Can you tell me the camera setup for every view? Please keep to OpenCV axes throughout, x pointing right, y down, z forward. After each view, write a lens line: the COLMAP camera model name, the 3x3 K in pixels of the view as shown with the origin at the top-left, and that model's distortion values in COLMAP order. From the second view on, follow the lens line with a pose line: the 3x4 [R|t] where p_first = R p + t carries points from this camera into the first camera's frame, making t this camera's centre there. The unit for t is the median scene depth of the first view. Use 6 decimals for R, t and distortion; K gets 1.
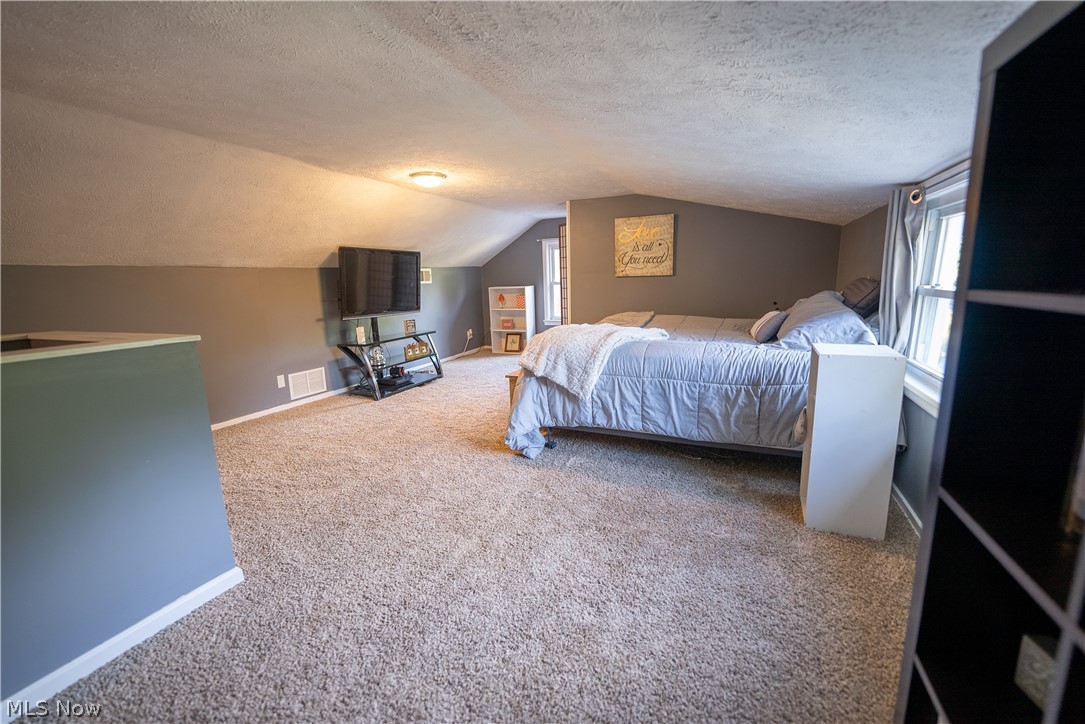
lens RADIAL K [[443.6, 0, 546.9], [0, 443.6, 363.8], [0, 0, 1]] dist [-0.010748, -0.001081]
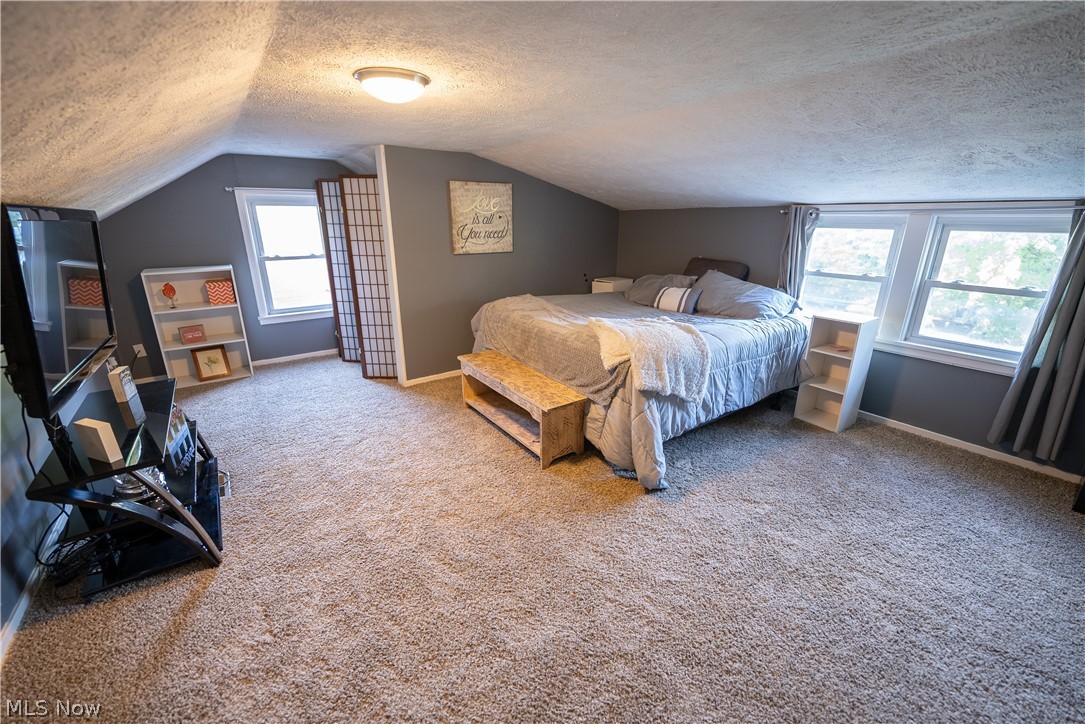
lens RADIAL K [[443.6, 0, 541.8], [0, 443.6, 362.1], [0, 0, 1]] dist [-0.010748, -0.001081]
pose [[0.500284, -0.235760, 0.833147, -0.521820], [0.148099, 0.971337, 0.185935, -0.141024], [-0.853102, 0.030368, 0.520860, 0.476606]]
